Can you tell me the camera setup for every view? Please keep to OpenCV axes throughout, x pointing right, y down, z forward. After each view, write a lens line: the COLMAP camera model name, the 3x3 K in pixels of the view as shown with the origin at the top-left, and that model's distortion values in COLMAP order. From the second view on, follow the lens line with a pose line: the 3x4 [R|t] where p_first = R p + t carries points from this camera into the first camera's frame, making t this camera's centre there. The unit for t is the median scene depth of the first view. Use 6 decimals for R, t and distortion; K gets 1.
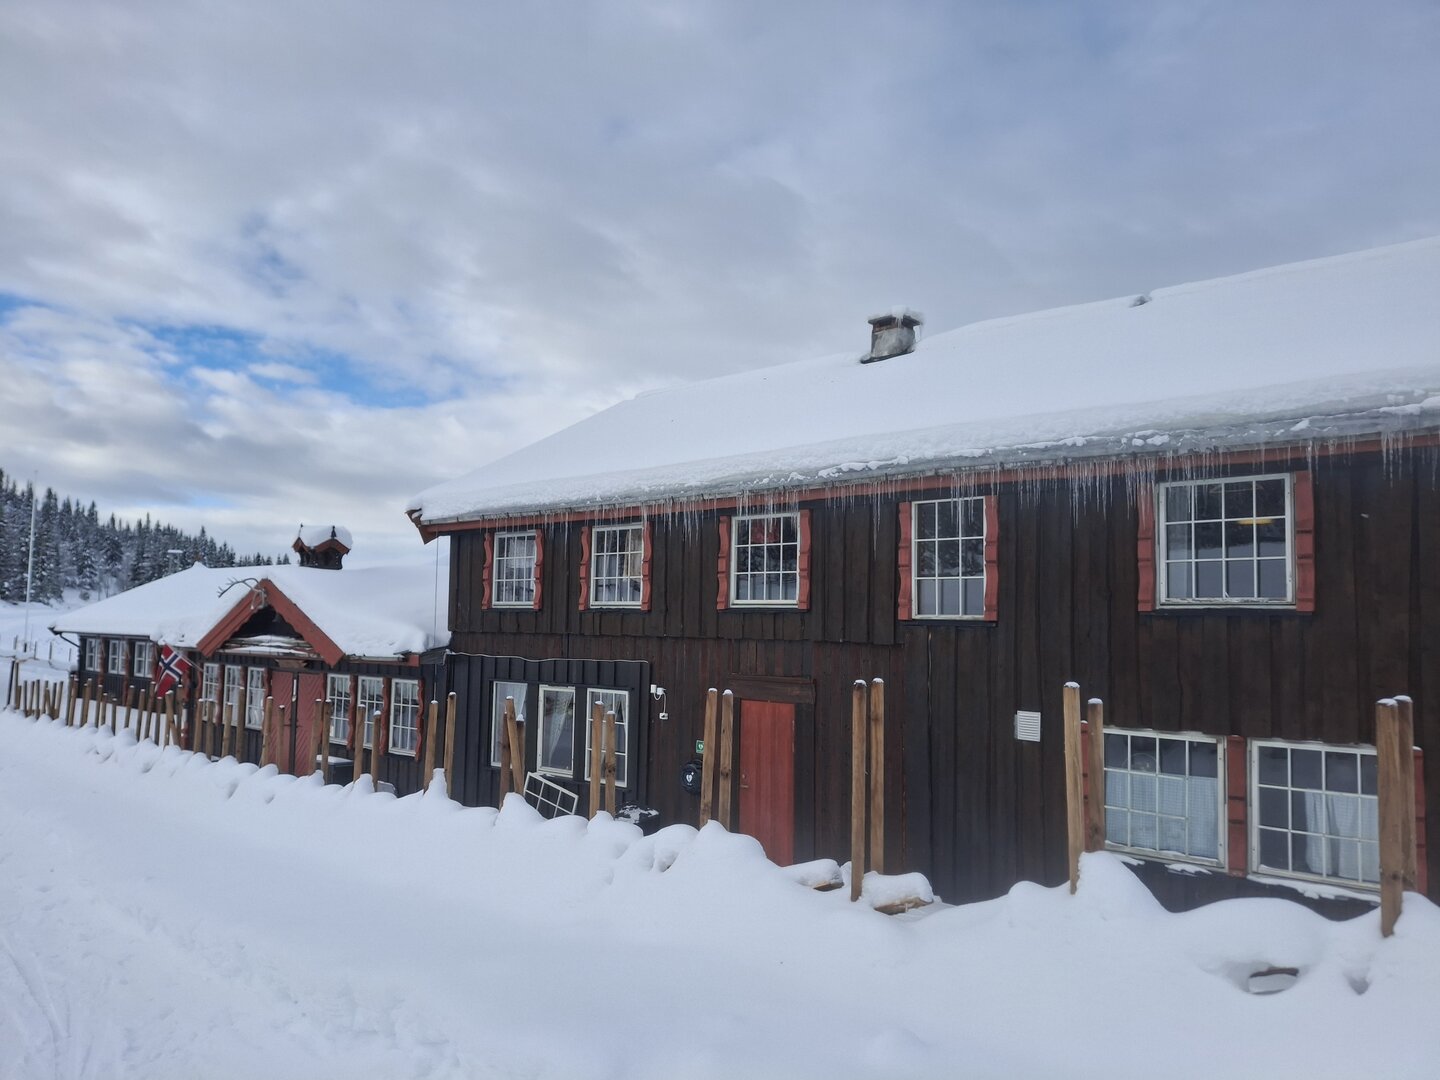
lens RADIAL K [[1060.5, 0, 718.7], [0, 1060.5, 538.9], [0, 0, 1]] dist [0.065803, -0.096927]
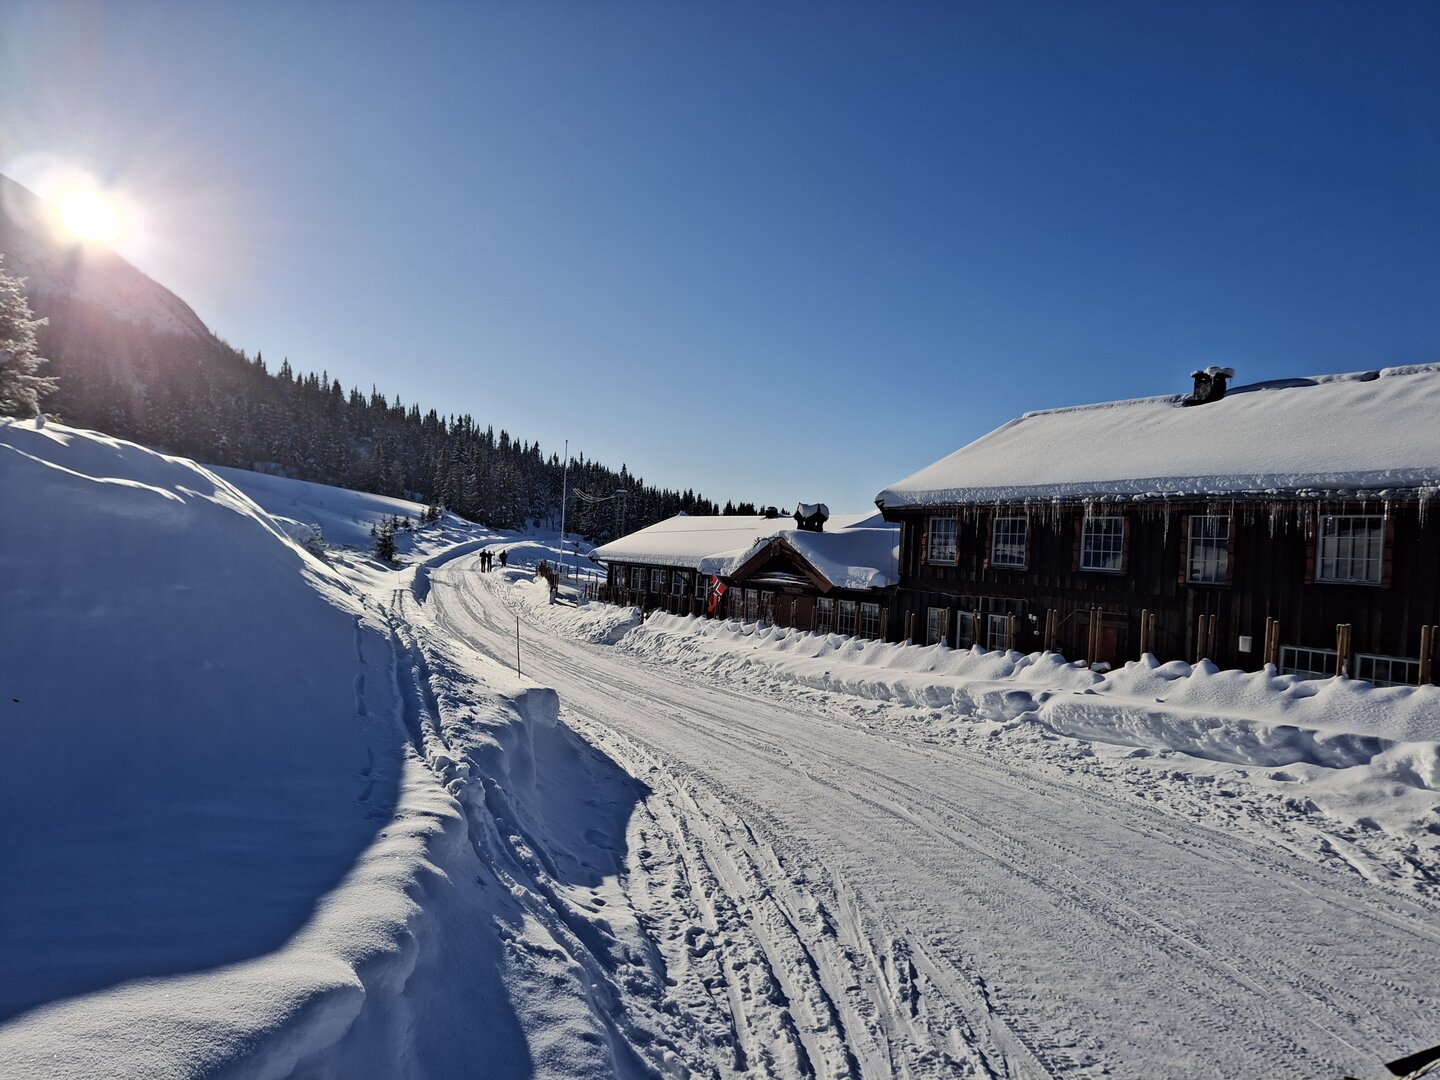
lens RADIAL K [[1060.5, 0, 715.1], [0, 1060.5, 544.1], [0, 0, 1]] dist [0.065803, -0.096927]
pose [[0.938096, 0.028370, -0.345211, 0.041653], [-0.005296, 0.997698, 0.067601, -0.070064], [0.346334, -0.061588, 0.936087, -0.624181]]
